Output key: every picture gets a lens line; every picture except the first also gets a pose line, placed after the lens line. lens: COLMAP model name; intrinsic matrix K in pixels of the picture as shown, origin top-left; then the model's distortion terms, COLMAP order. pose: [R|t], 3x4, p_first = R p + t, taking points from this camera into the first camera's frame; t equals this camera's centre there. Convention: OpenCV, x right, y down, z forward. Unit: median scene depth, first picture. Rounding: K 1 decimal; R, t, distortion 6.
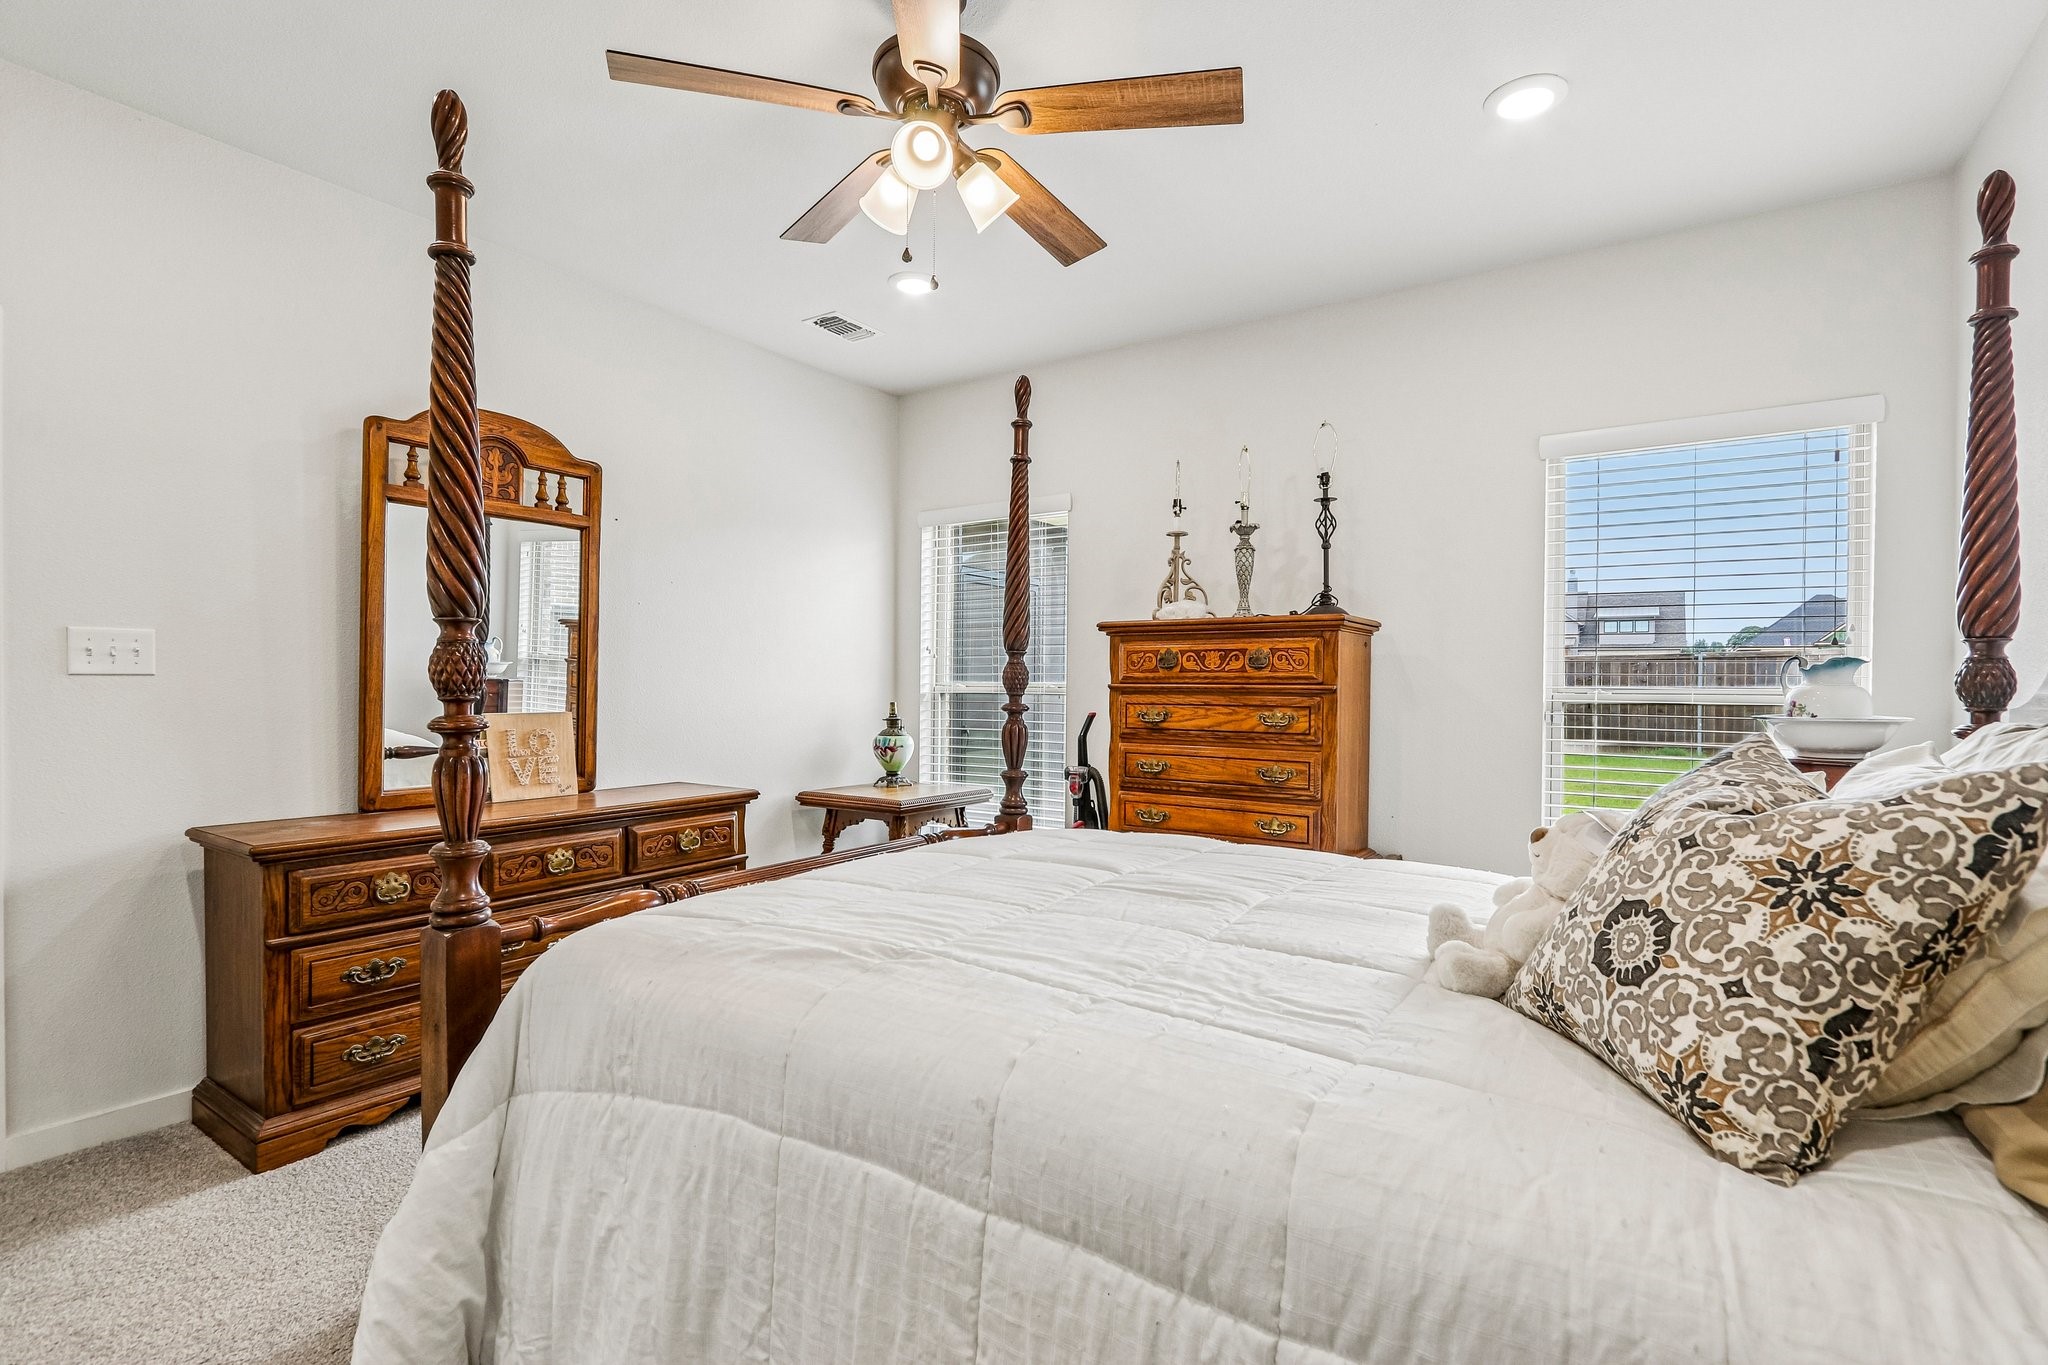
lens RADIAL K [[941.2, 0, 1036.3], [0, 941.2, 684.9], [0, 0, 1]] dist [-0.018827, 0.003630]
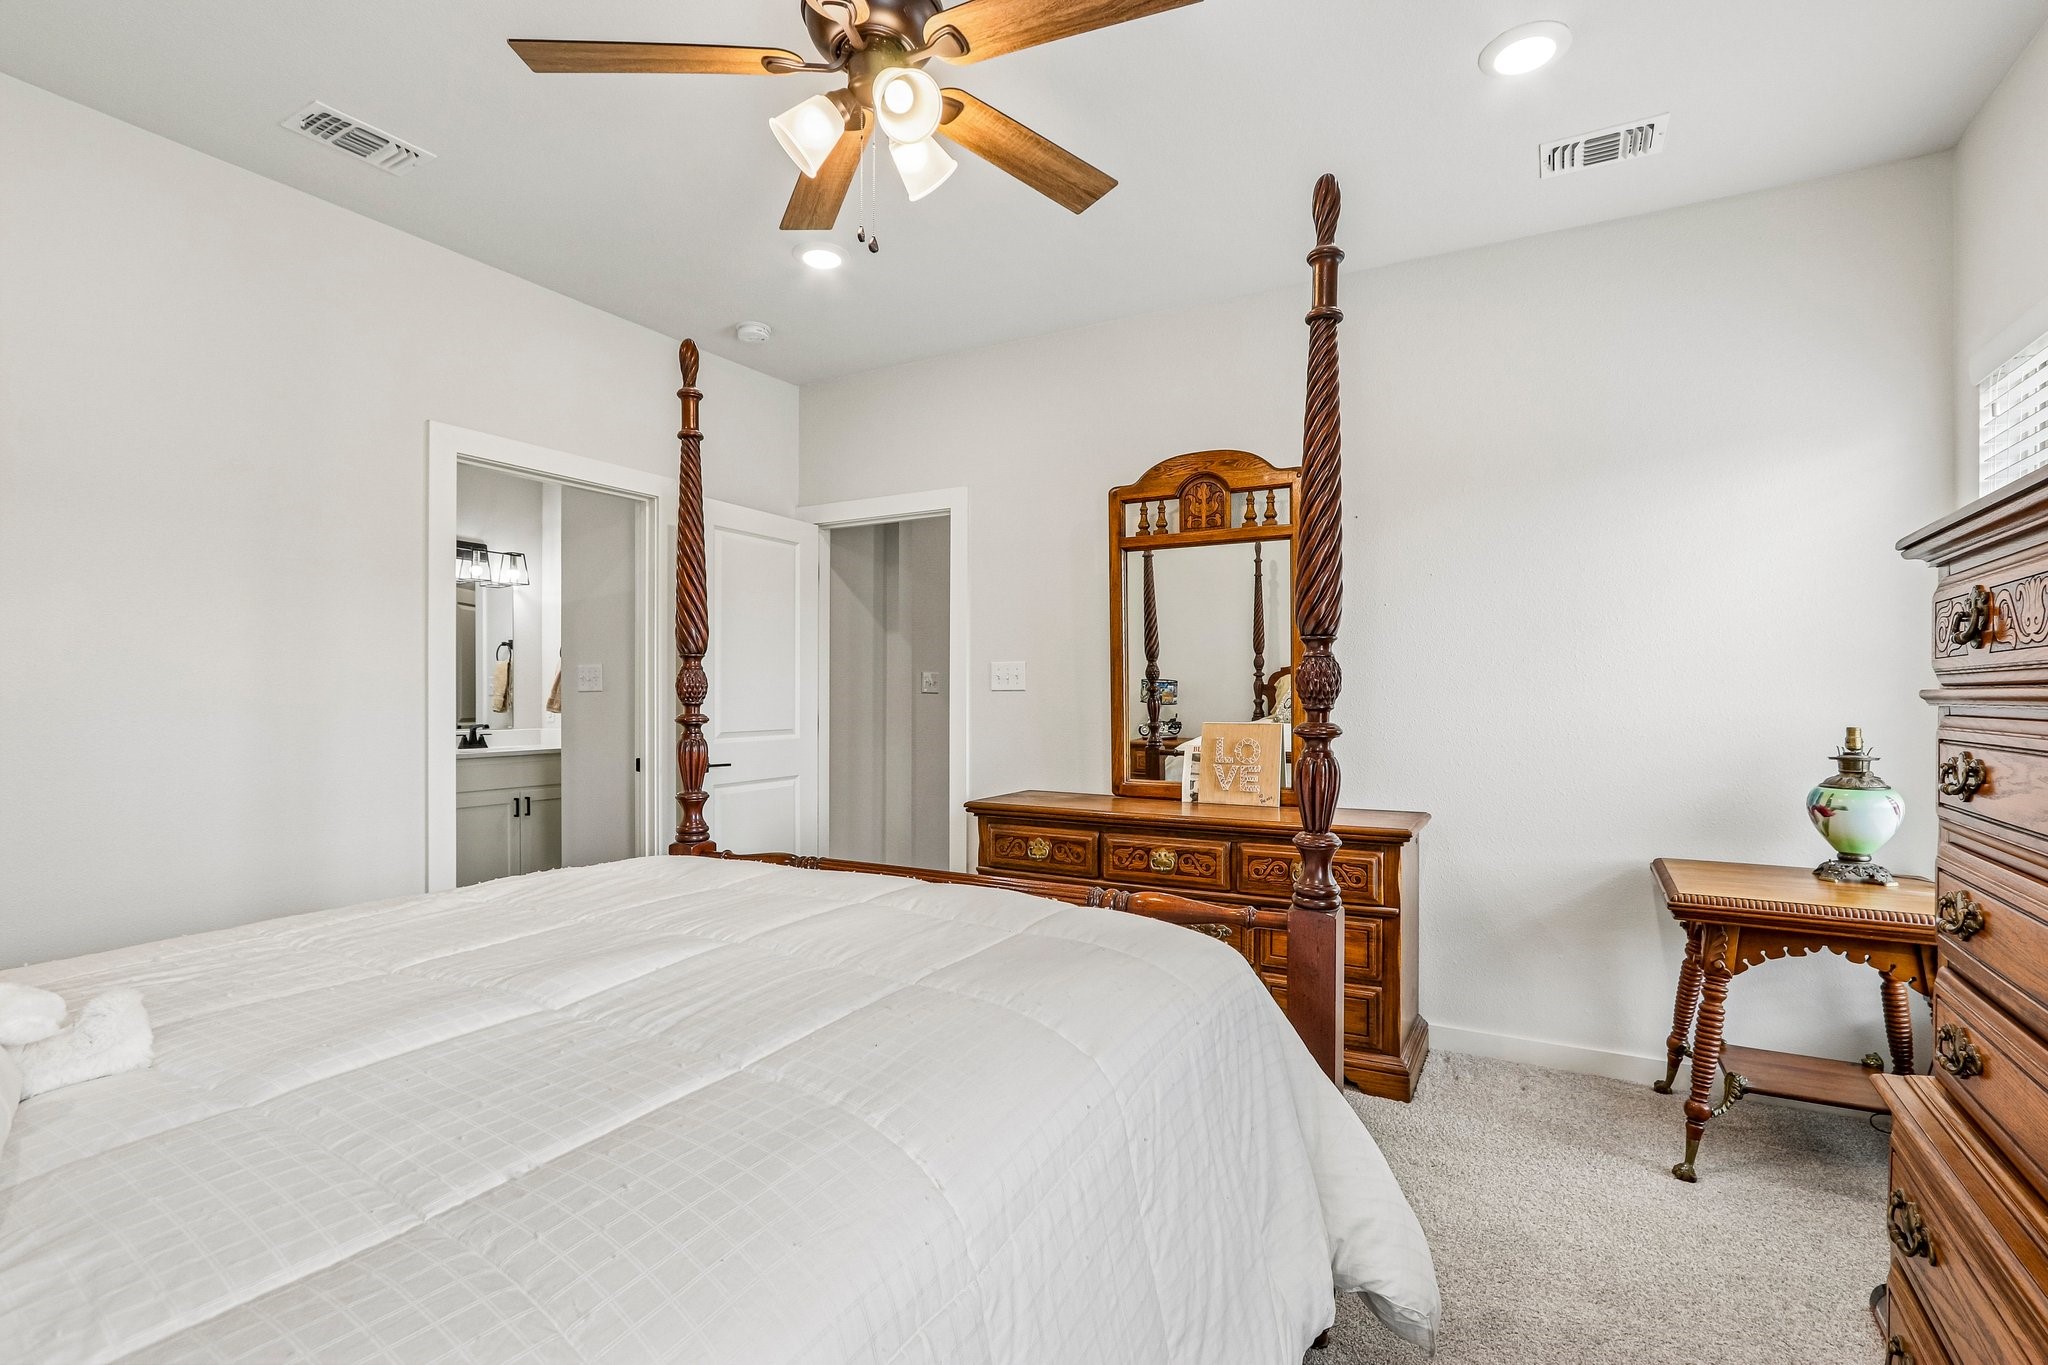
lens RADIAL K [[941.2, 0, 1026.6], [0, 941.2, 691.9], [0, 0, 1]] dist [-0.018827, 0.003630]
pose [[0.069438, -0.007272, -0.997560, 0.518341], [-0.000095, 0.999973, -0.007296, 0.002386], [0.997586, 0.000601, 0.069435, 0.712909]]
